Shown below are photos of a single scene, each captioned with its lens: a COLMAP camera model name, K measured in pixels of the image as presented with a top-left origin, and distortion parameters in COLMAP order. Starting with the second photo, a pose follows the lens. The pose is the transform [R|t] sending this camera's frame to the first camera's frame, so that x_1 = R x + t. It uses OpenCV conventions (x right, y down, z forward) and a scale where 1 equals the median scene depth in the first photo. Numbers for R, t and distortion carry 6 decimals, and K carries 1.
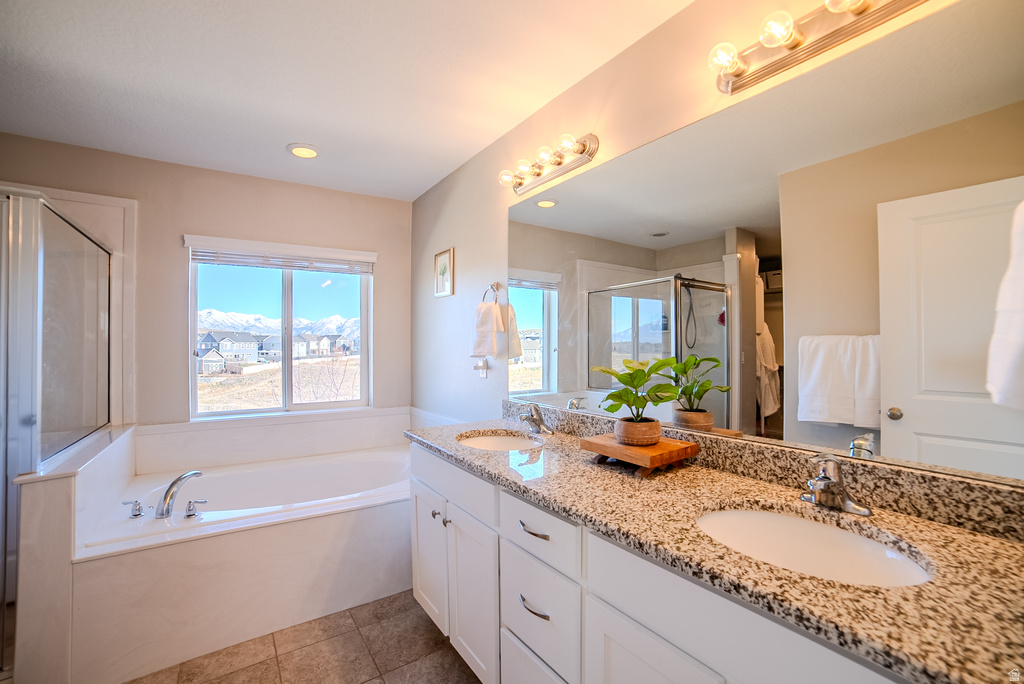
lens RADIAL K [[438.5, 0, 512.0], [0, 438.5, 342.0], [0, 0, 1]] dist [-0.084041, 0.029742]
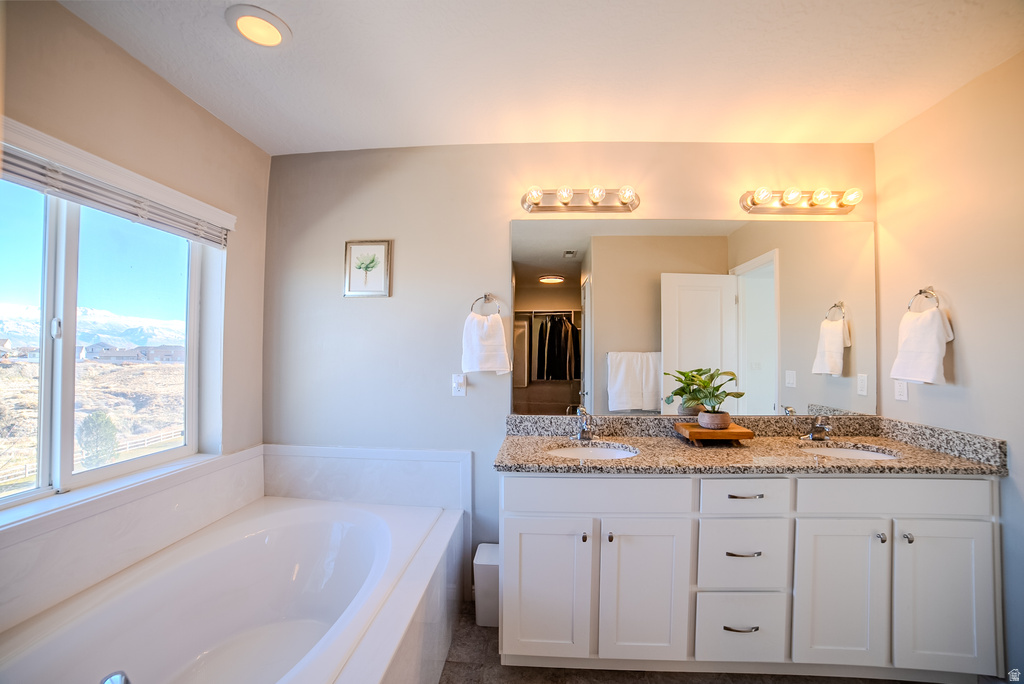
lens RADIAL K [[438.5, 0, 512.0], [0, 438.5, 342.0], [0, 0, 1]] dist [-0.084041, 0.029742]
pose [[0.607363, 0.024543, 0.794045, -1.021825], [-0.011356, 0.999689, -0.022213, -0.014527], [-0.794343, 0.004474, 0.607452, 0.519096]]
